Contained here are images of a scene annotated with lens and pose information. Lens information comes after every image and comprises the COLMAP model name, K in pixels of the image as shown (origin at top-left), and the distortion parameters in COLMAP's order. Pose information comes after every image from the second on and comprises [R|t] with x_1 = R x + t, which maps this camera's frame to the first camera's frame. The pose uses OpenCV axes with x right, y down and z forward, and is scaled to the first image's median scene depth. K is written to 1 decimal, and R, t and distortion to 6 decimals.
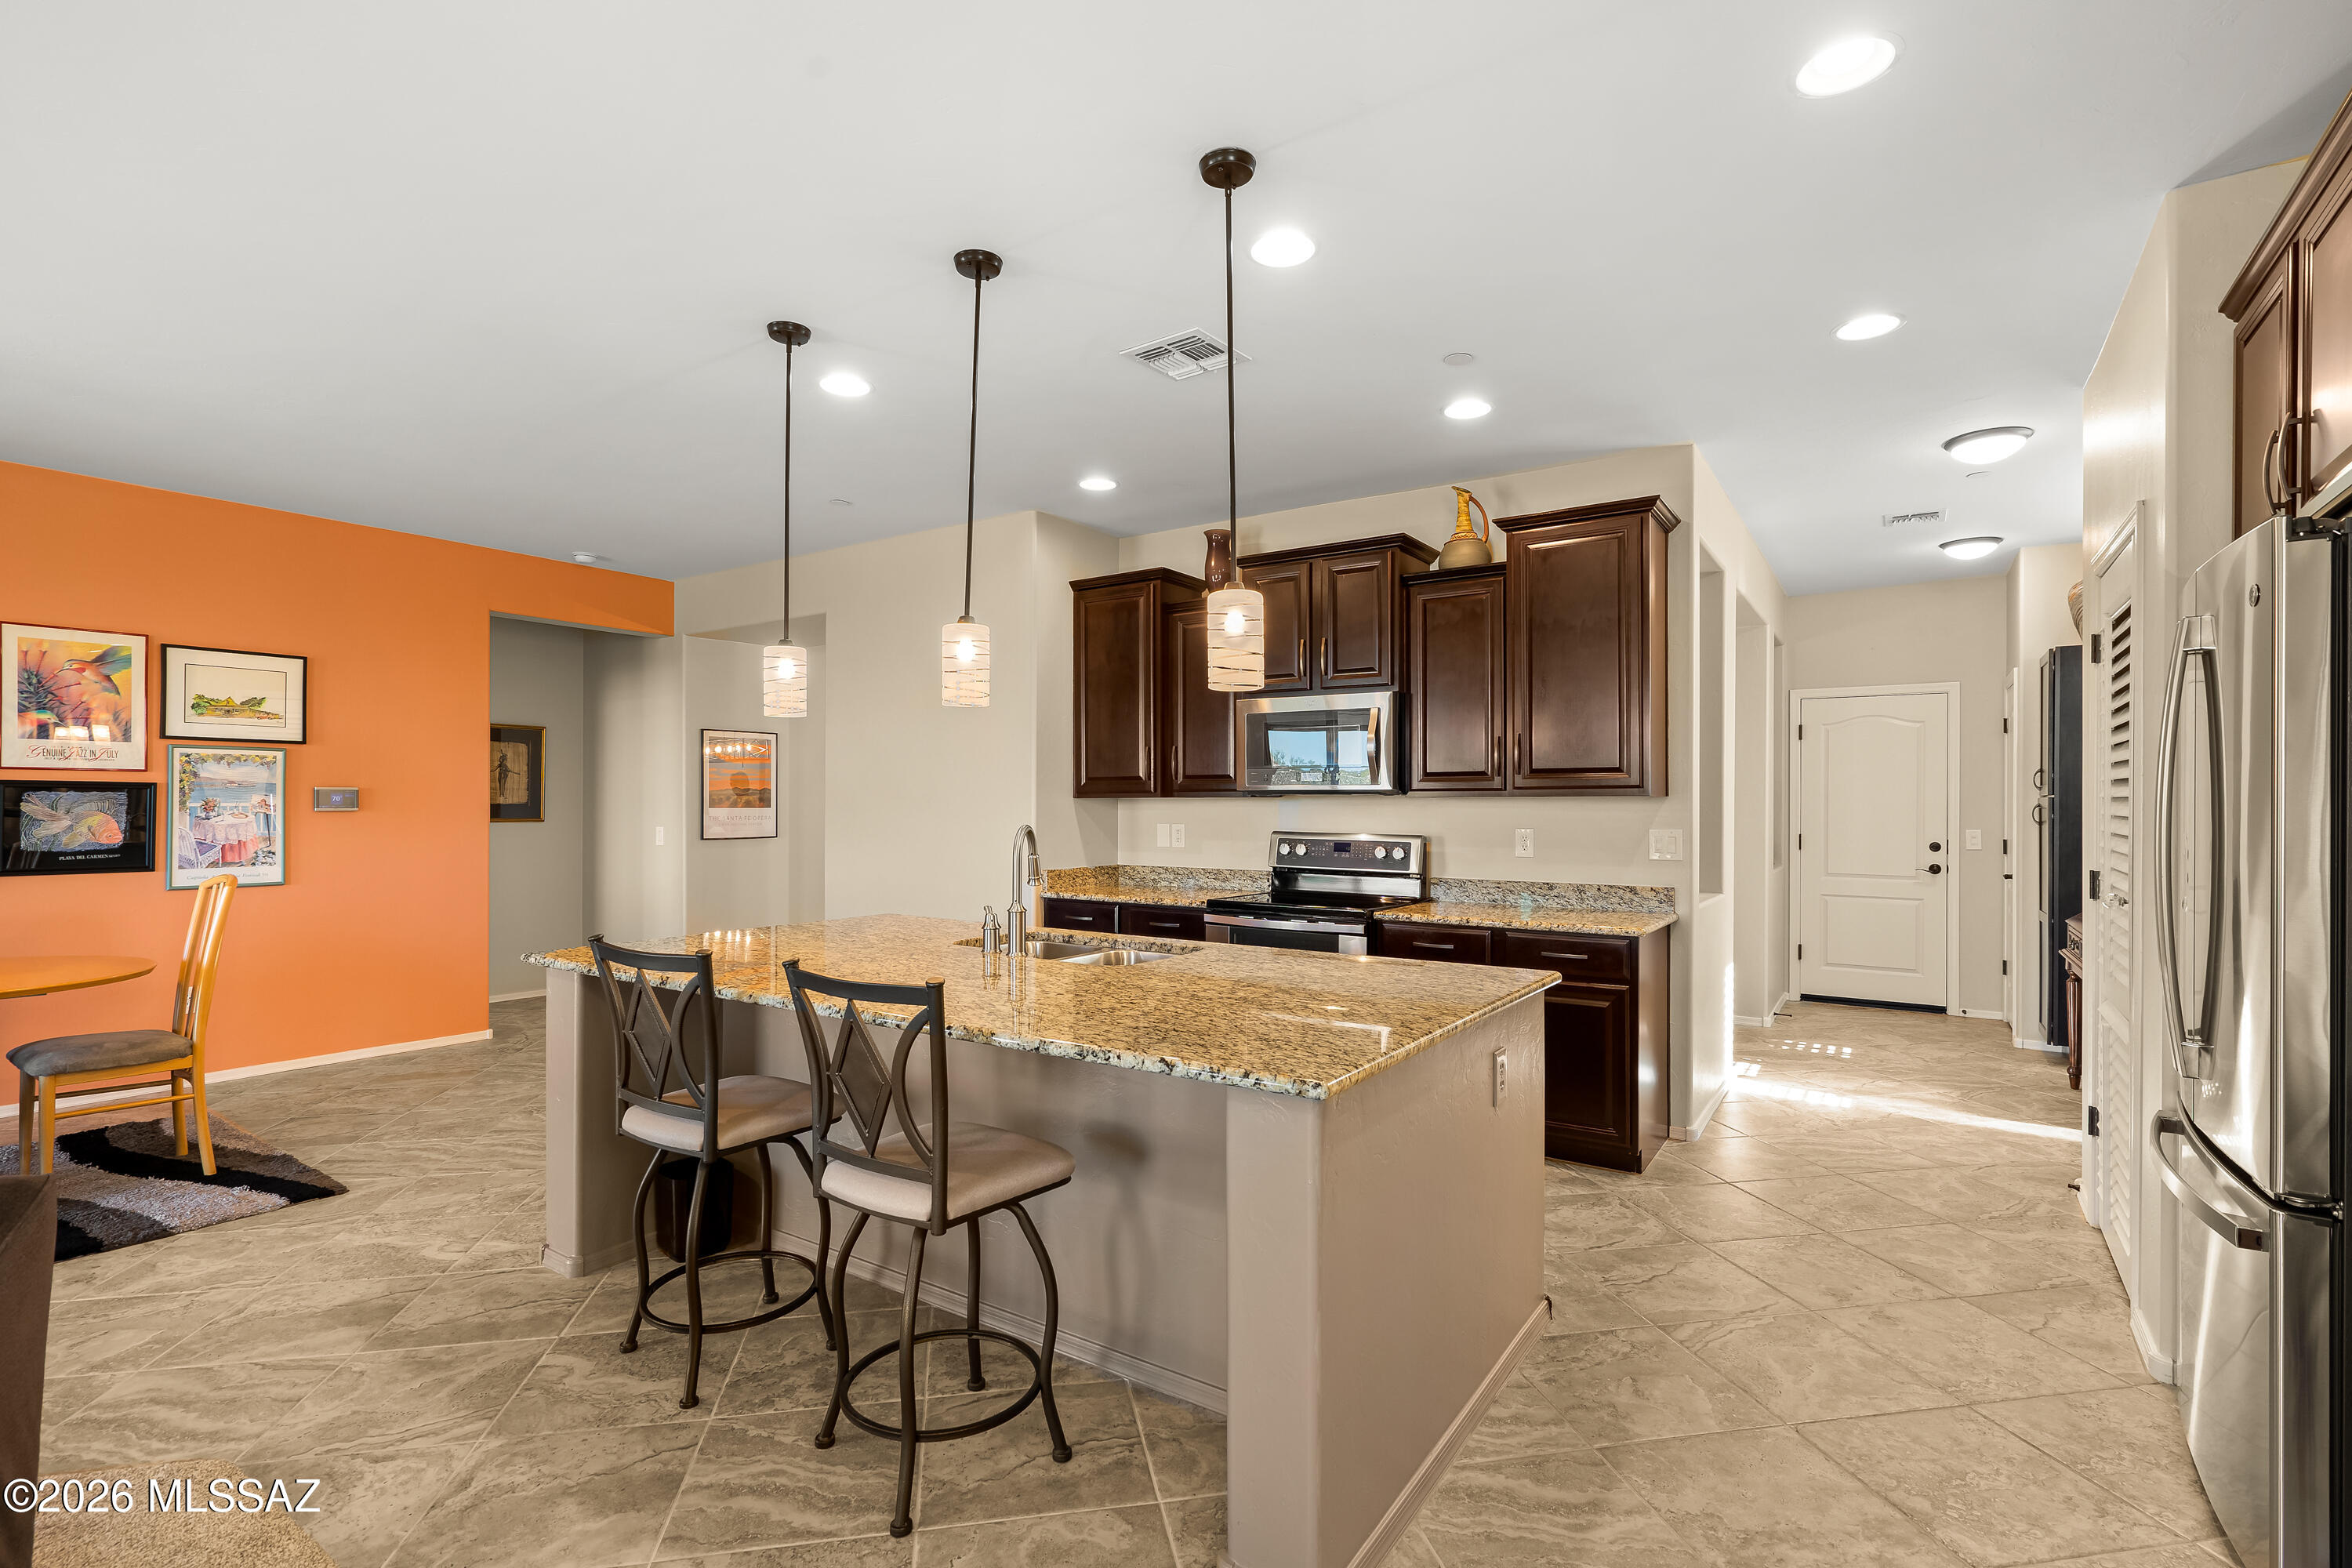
lens RADIAL K [[1078.8, 0, 1169.4], [0, 1078.8, 806.7], [0, 0, 1]] dist [-0.001827, 0.001085]
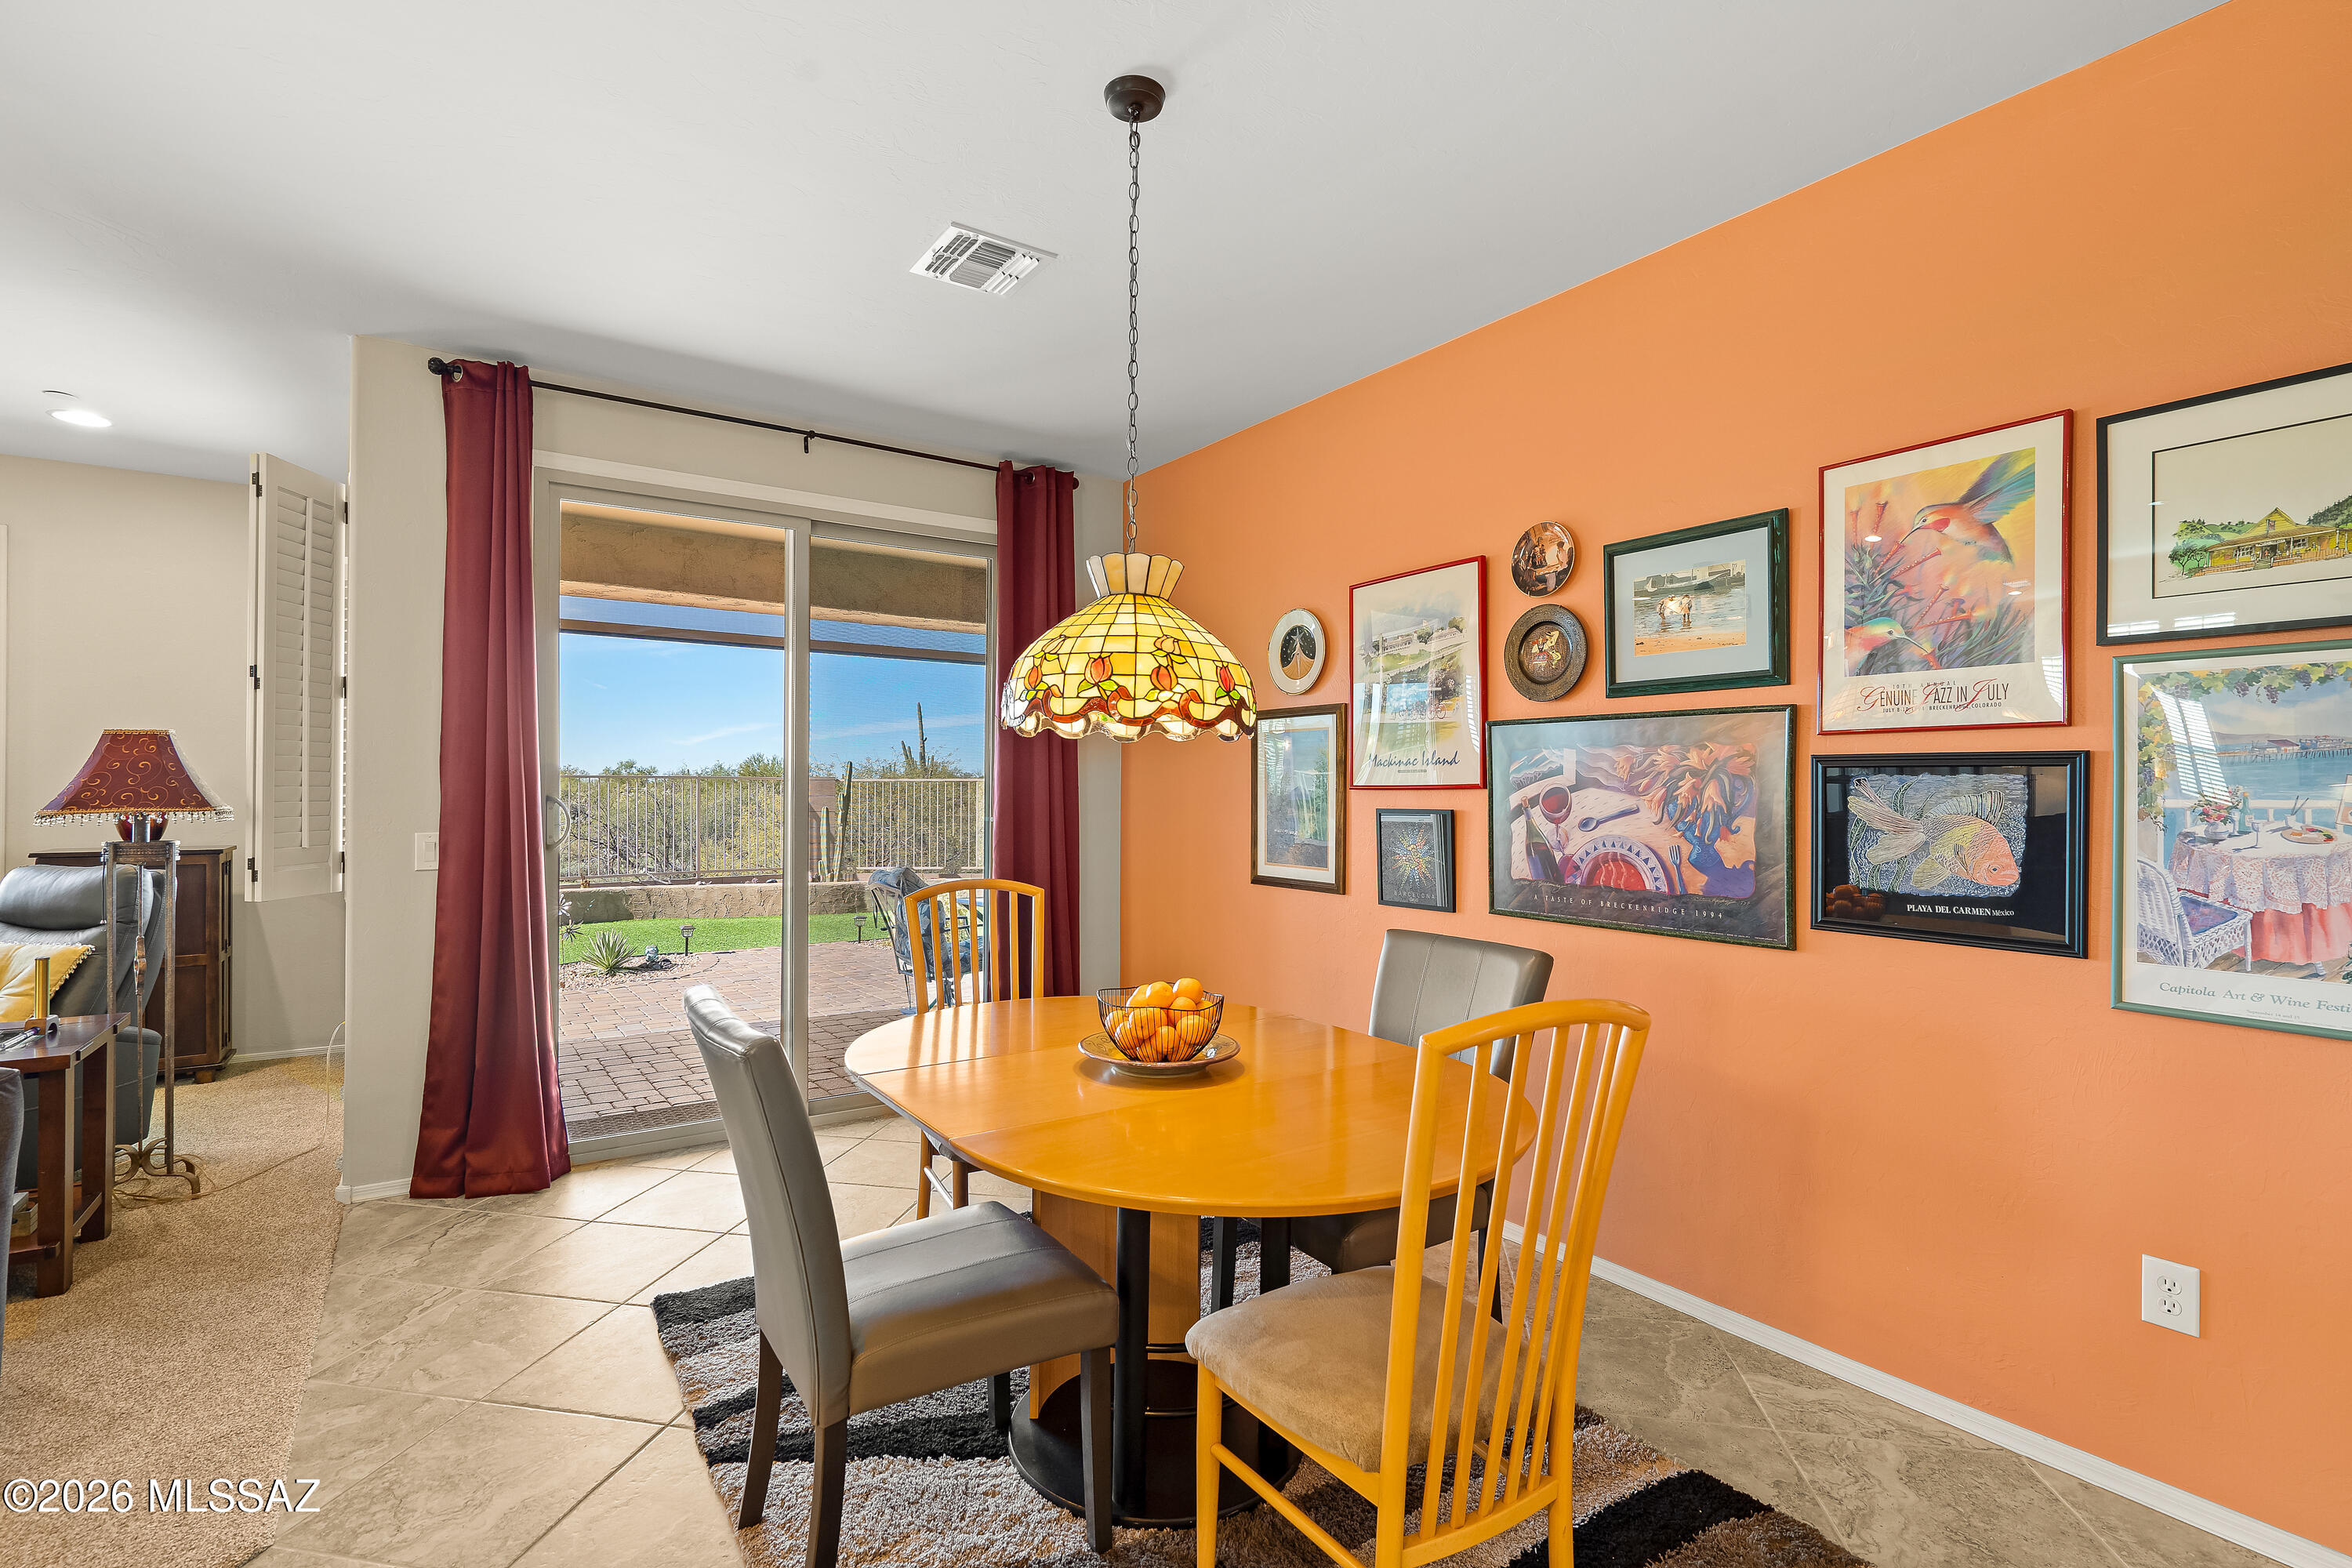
lens RADIAL K [[1078.8, 0, 1174.2], [0, 1078.8, 788.2], [0, 0, 1]] dist [-0.001827, 0.001085]
pose [[-0.361696, -0.007217, -0.932268, -0.424379], [-0.010477, 0.999938, -0.003676, -0.002320], [0.932237, 0.008437, -0.361750, 0.838979]]
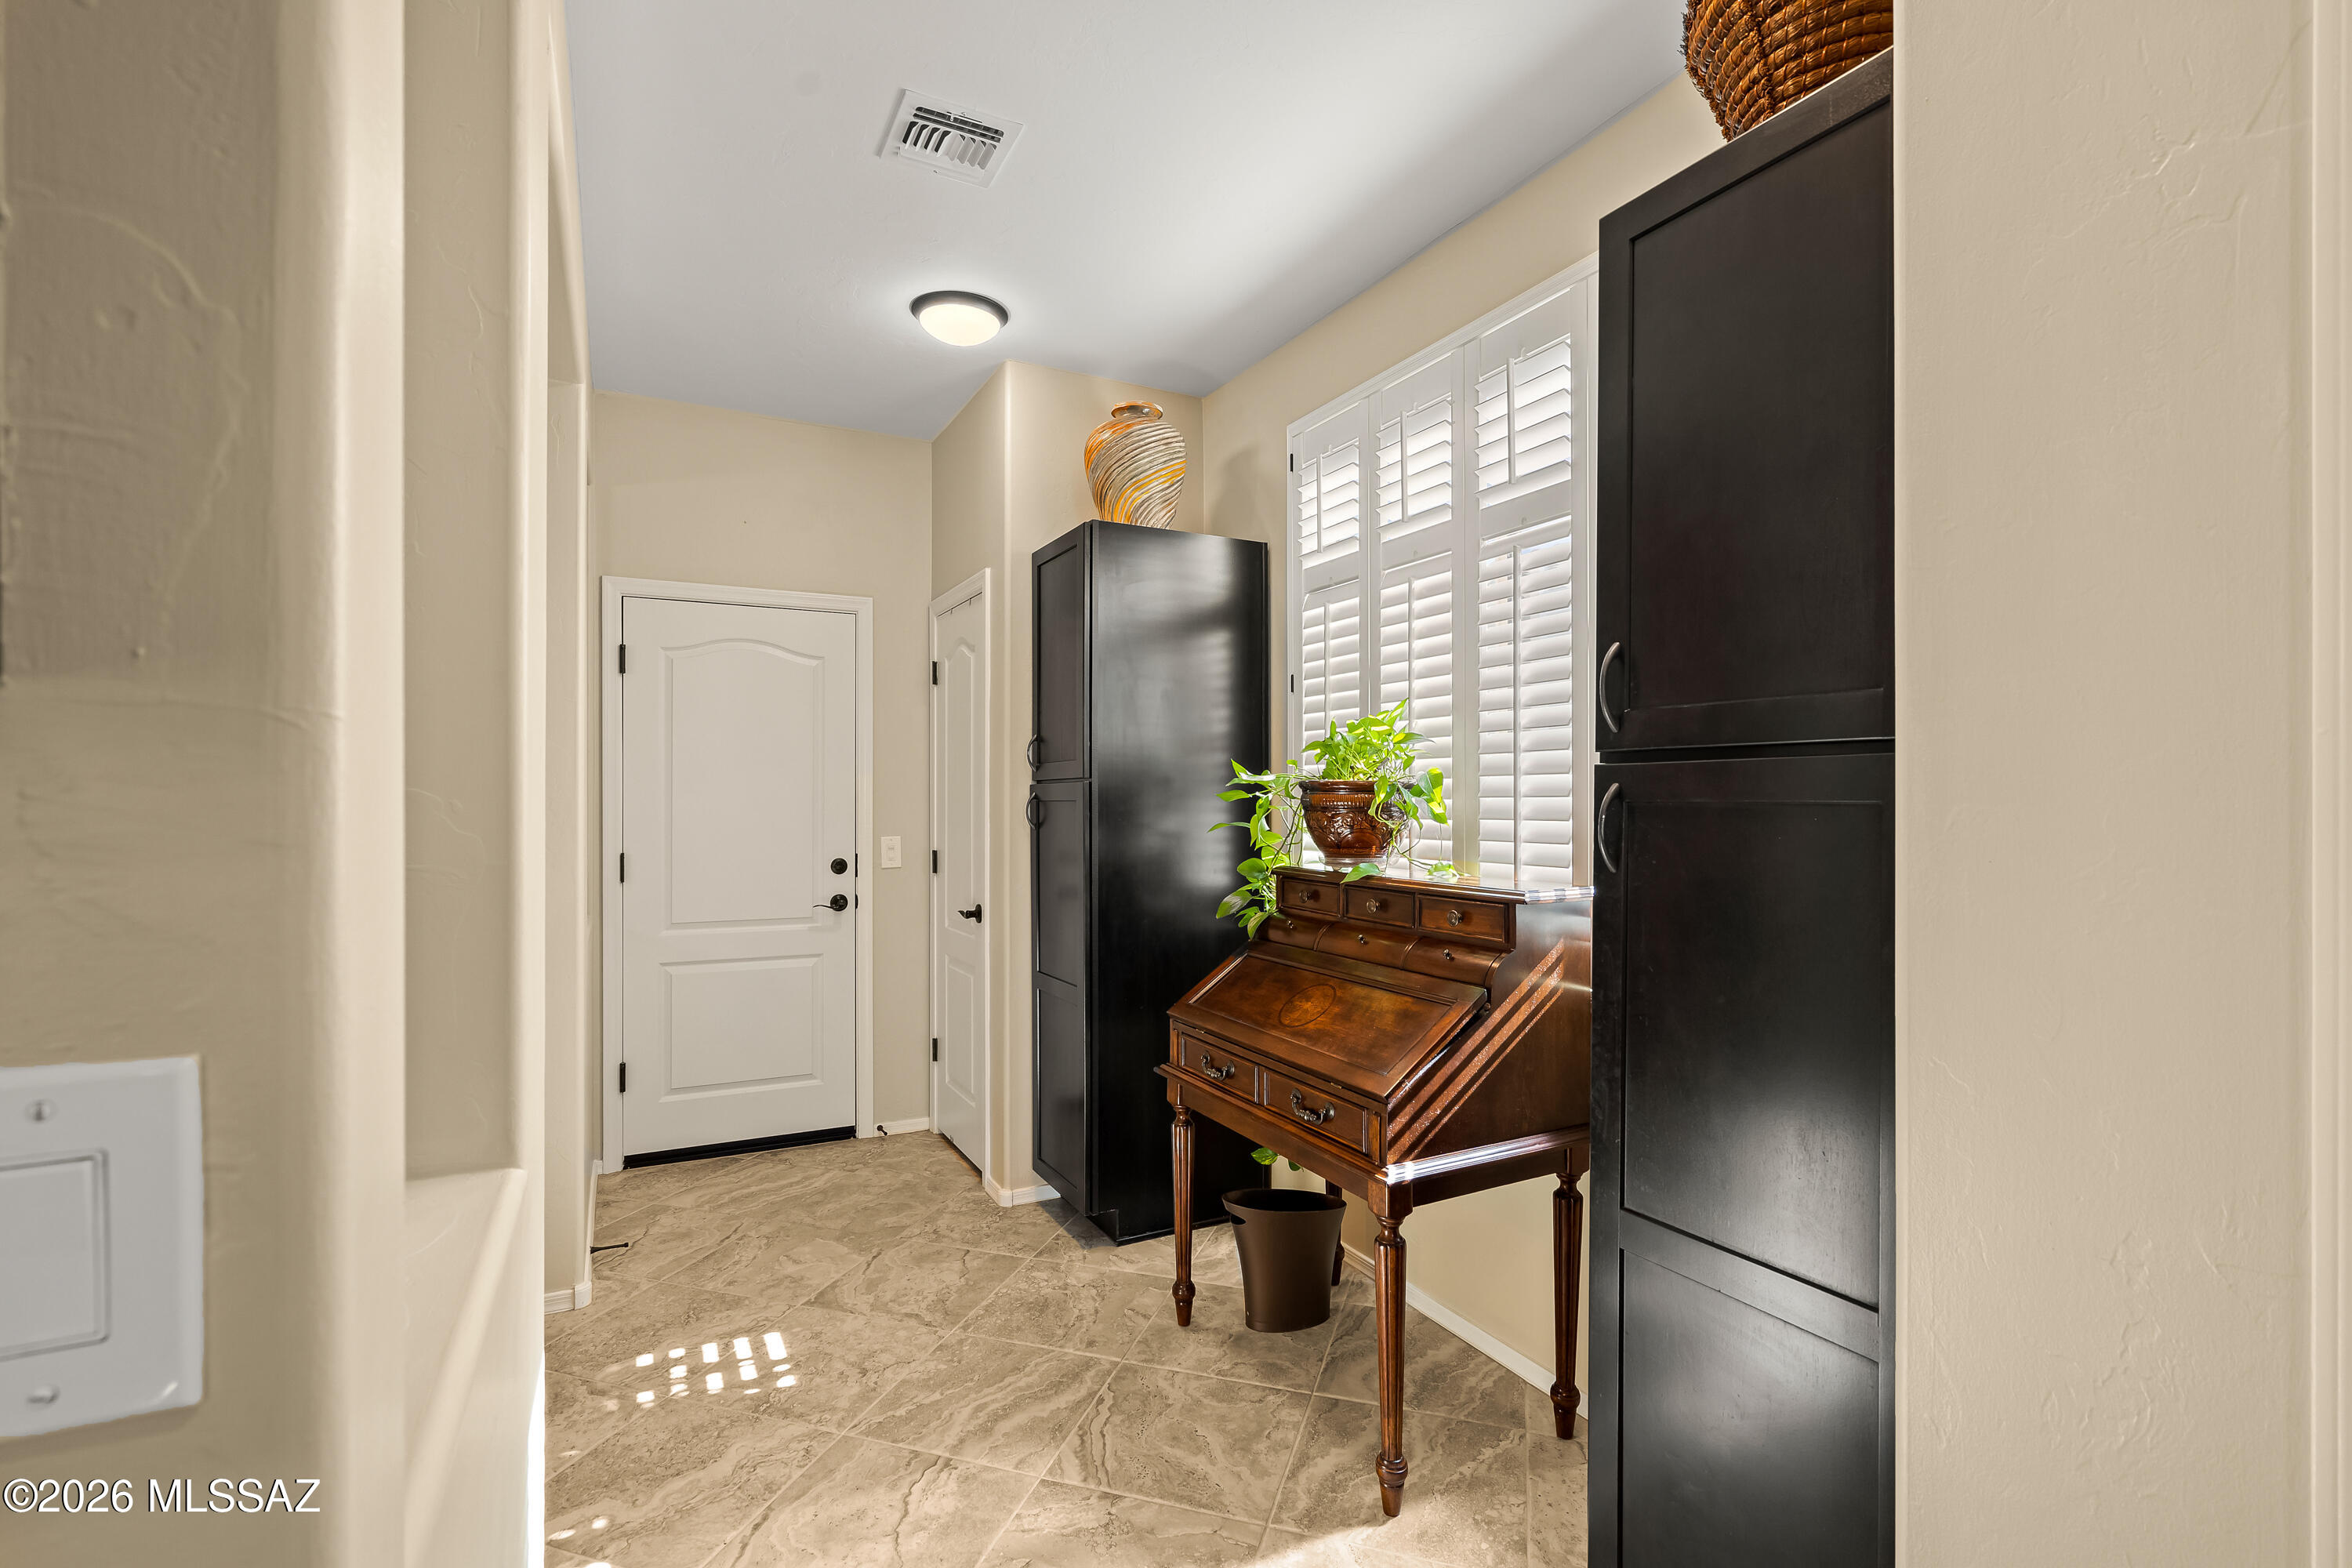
lens RADIAL K [[982.5, 0, 1167.0], [0, 982.5, 790.6], [0, 0, 1]] dist [-0.032481, -0.000245]
pose [[0.461807, 0.006386, 0.886957, 0.432769], [0.001985, 0.999964, -0.008234, -0.000240], [-0.886978, 0.005563, 0.461778, 0.819099]]
